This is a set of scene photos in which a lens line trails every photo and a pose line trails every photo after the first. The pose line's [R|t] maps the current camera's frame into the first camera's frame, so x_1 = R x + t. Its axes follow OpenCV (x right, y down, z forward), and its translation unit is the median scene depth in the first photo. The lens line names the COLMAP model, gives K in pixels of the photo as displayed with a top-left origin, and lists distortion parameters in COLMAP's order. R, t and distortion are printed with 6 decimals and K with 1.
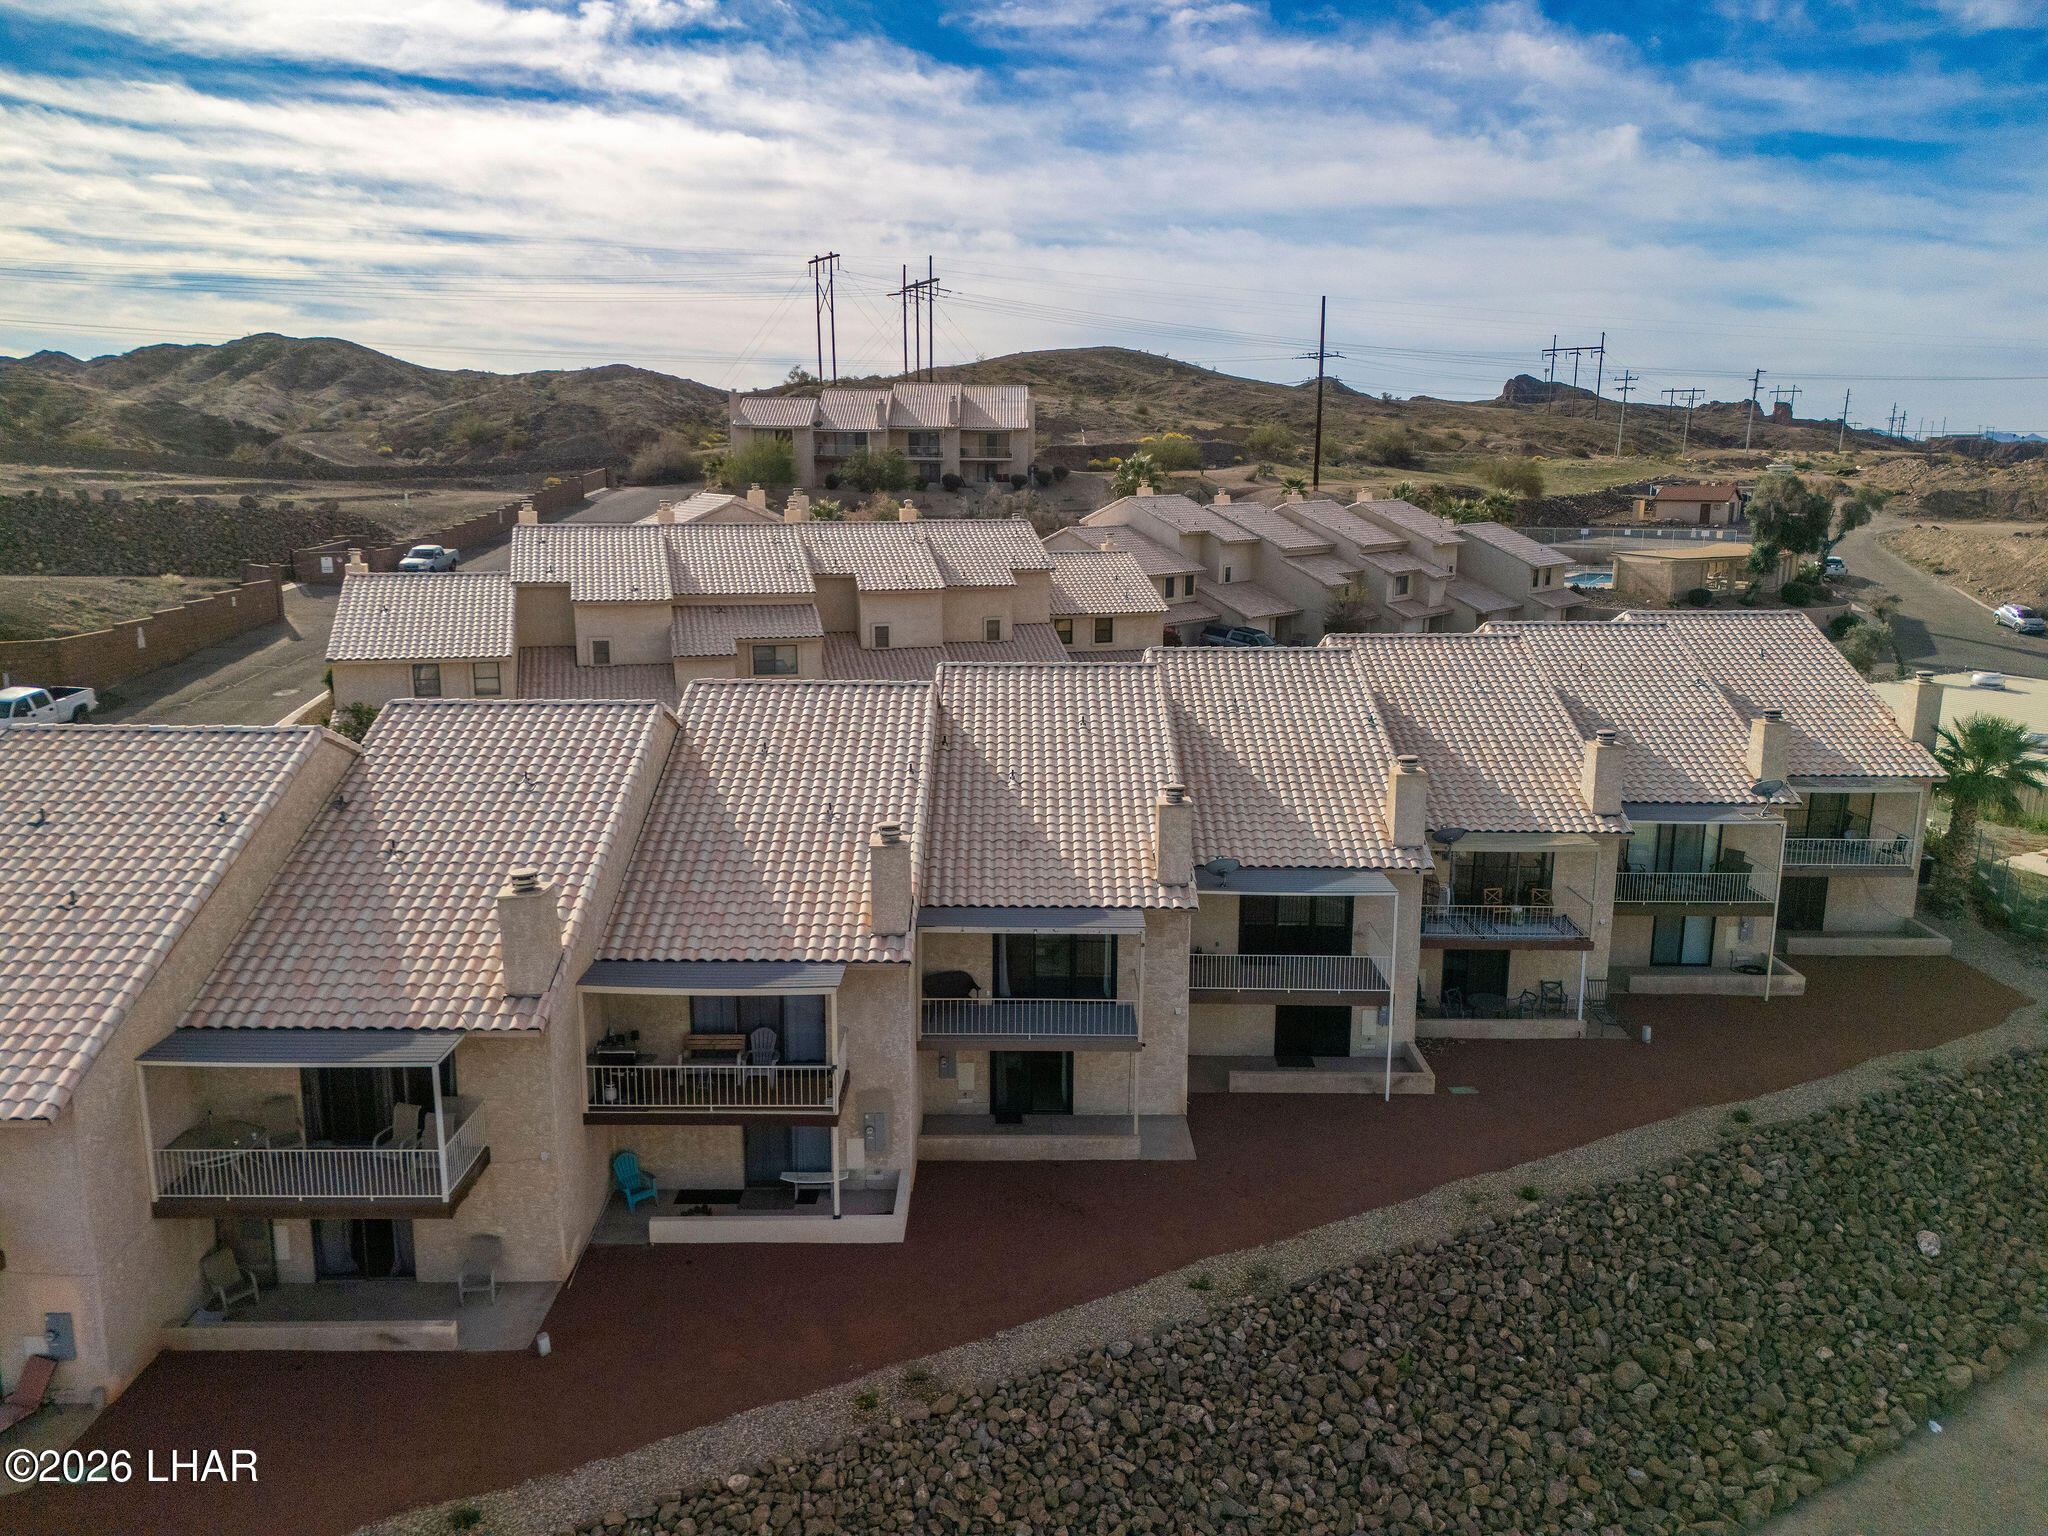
lens RADIAL K [[1474.2, 0, 1016.5], [0, 1474.2, 760.1], [0, 0, 1]] dist [0.053115, -0.040645]
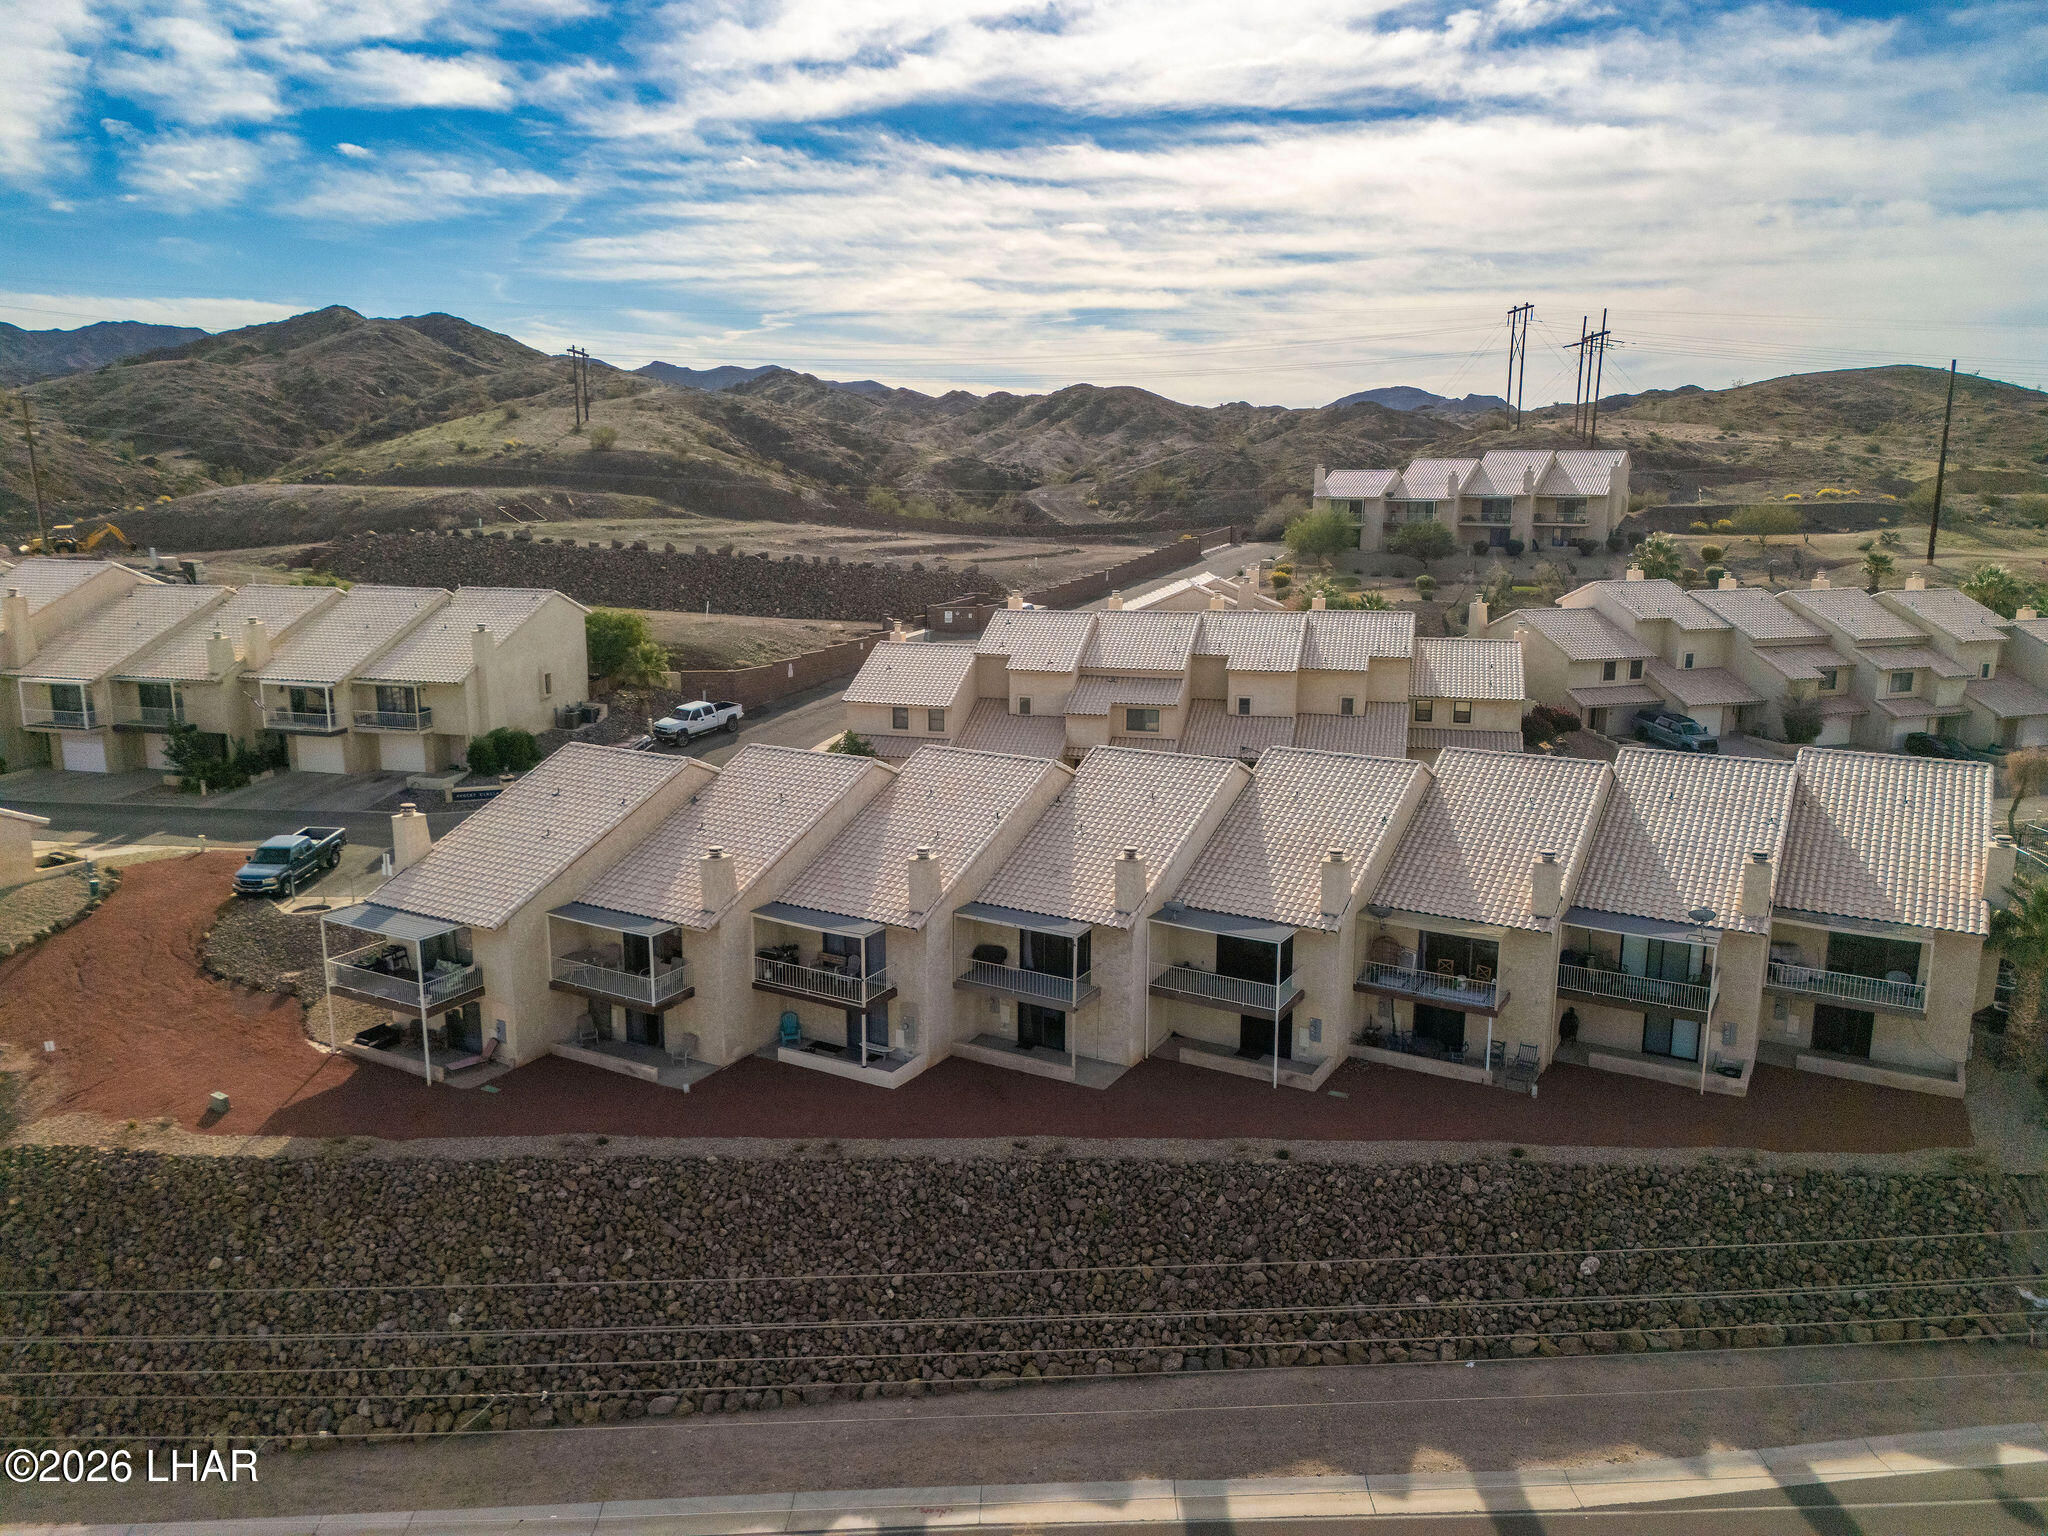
lens RADIAL K [[1474.2, 0, 1017.0], [0, 1474.2, 774.4], [0, 0, 1]] dist [0.053115, -0.040645]
pose [[0.863476, 0.099655, -0.494447, 0.256312], [-0.098198, 0.994744, 0.029001, -0.030734], [0.494739, 0.023513, 0.868724, -0.128160]]
